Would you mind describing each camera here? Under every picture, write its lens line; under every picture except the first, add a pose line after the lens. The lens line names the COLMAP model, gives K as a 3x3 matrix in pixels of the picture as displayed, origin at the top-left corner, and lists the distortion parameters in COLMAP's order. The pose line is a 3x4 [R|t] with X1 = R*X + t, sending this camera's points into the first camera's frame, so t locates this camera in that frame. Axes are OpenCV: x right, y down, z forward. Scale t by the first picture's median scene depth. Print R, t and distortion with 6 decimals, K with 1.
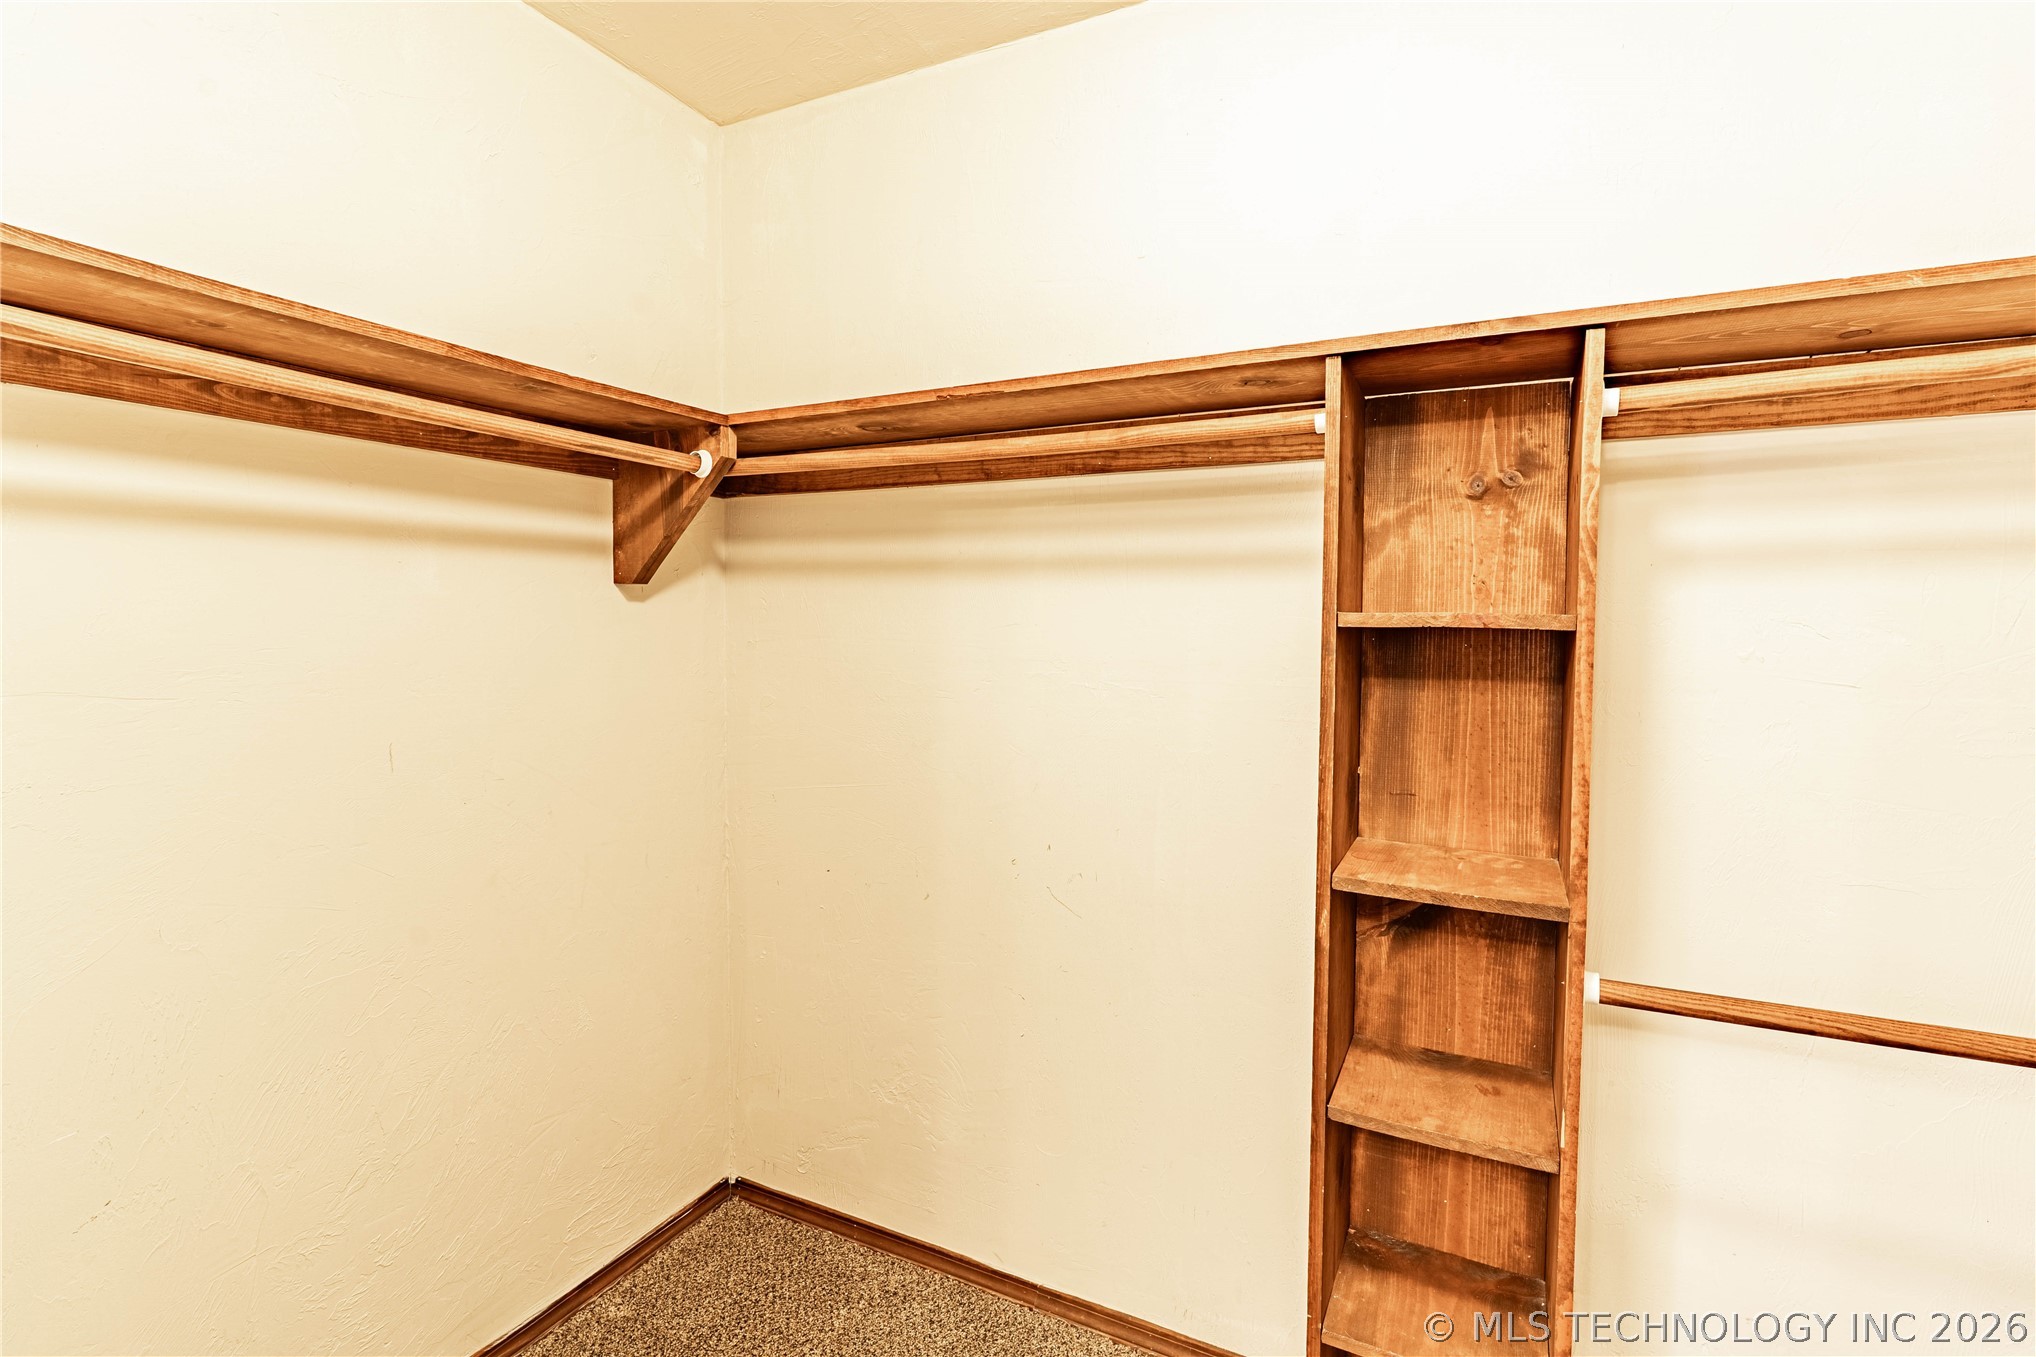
lens RADIAL K [[967.9, 0, 1018.0], [0, 967.9, 678.5], [0, 0, 1]] dist [0.007158, 0.000907]
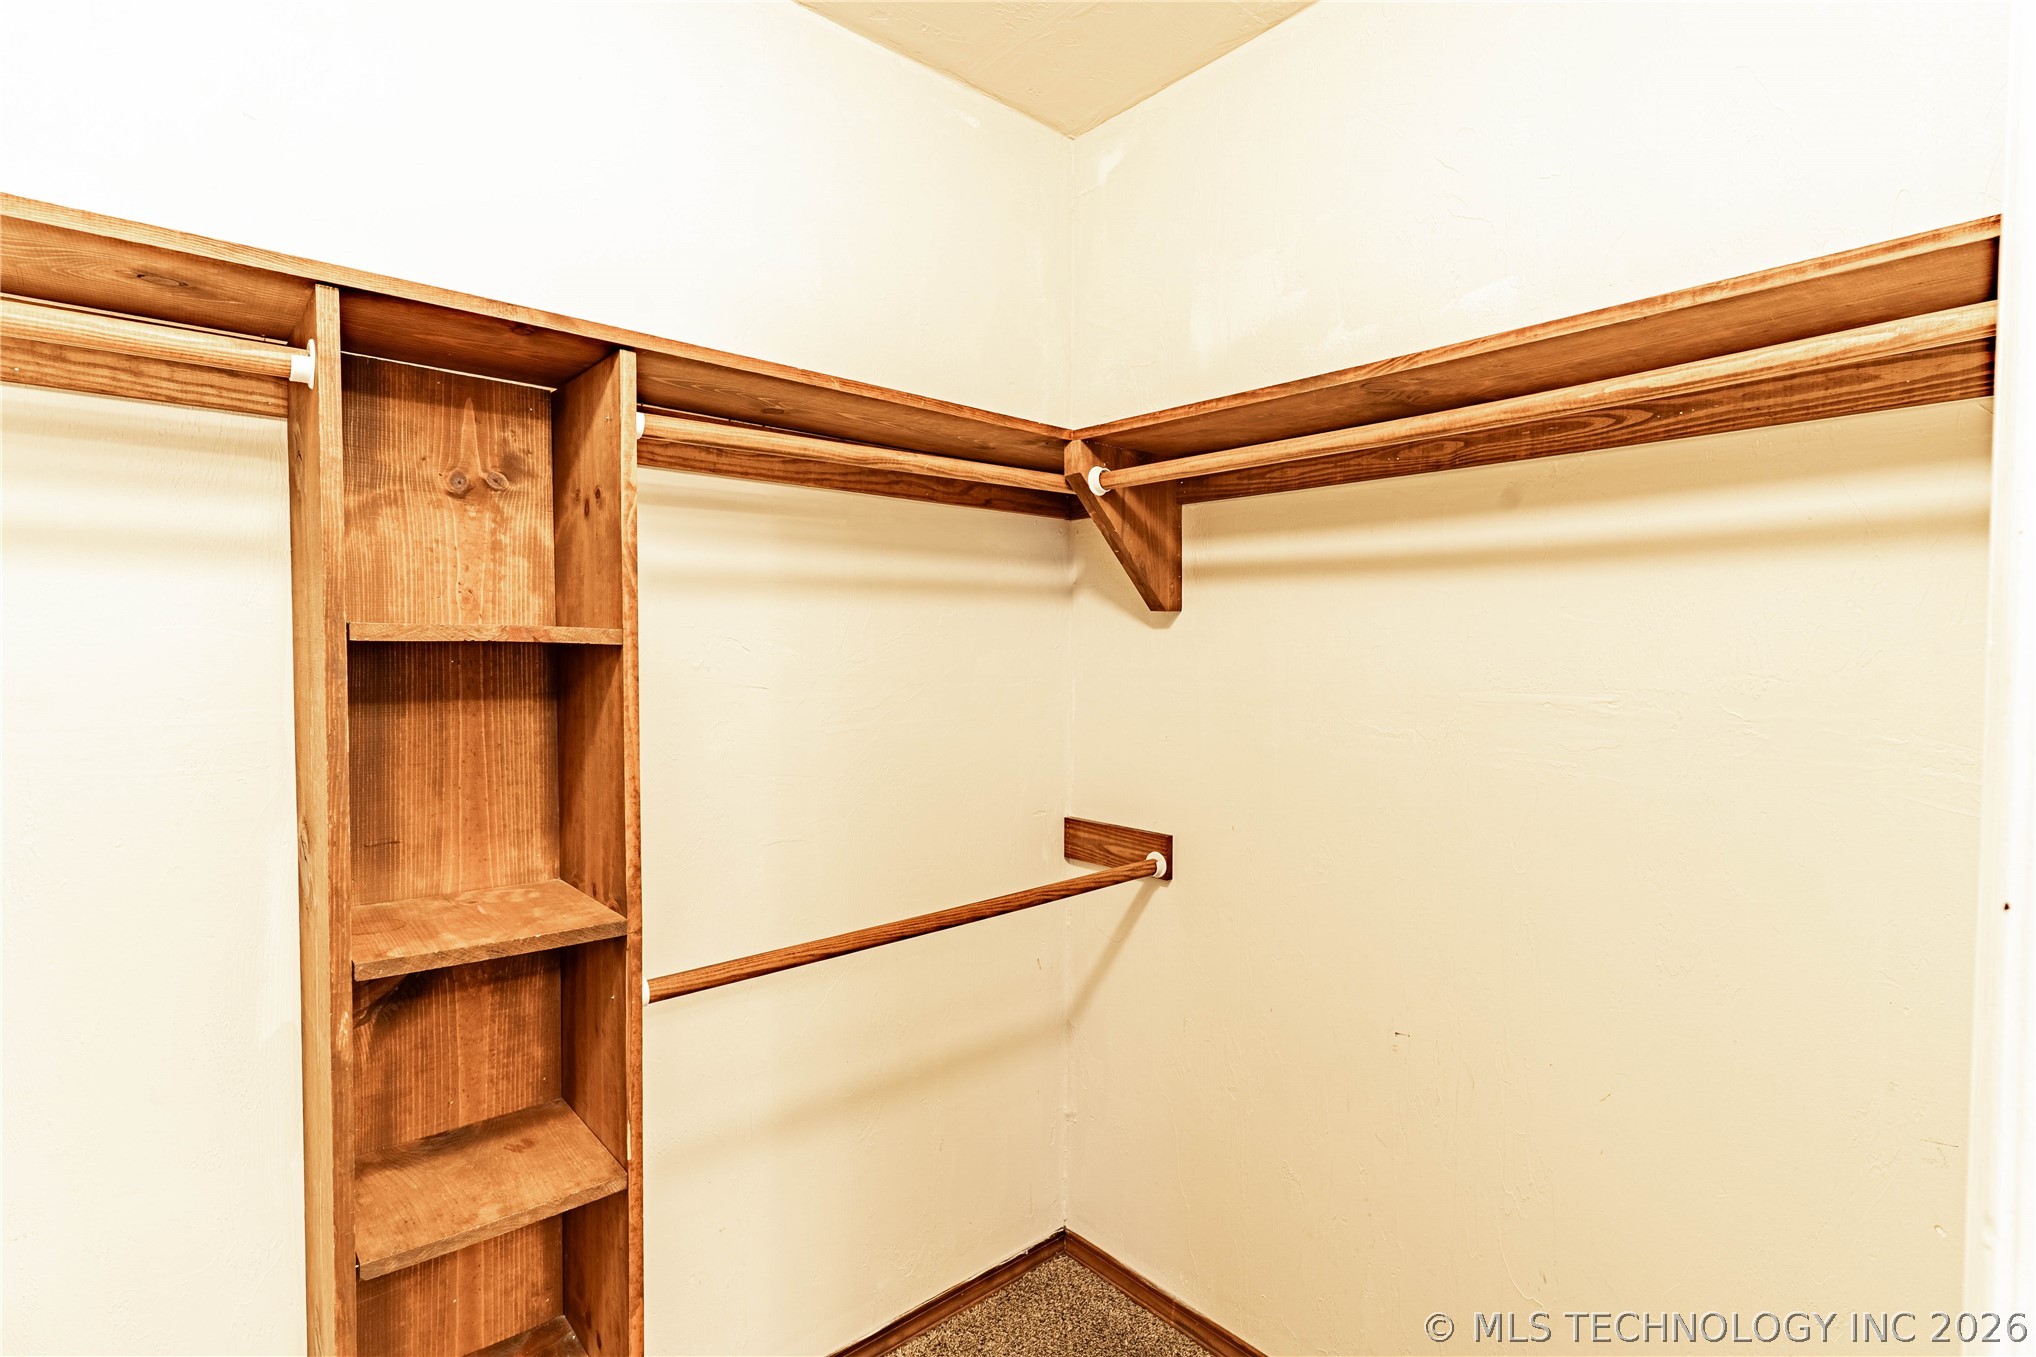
lens RADIAL K [[967.9, 0, 1018.0], [0, 967.9, 678.5], [0, 0, 1]] dist [0.007158, 0.000907]
pose [[0.373952, -0.036344, 0.926736, -0.170373], [0.048063, 0.998649, 0.019770, -0.011992], [-0.926202, 0.037148, 0.375193, 0.198809]]
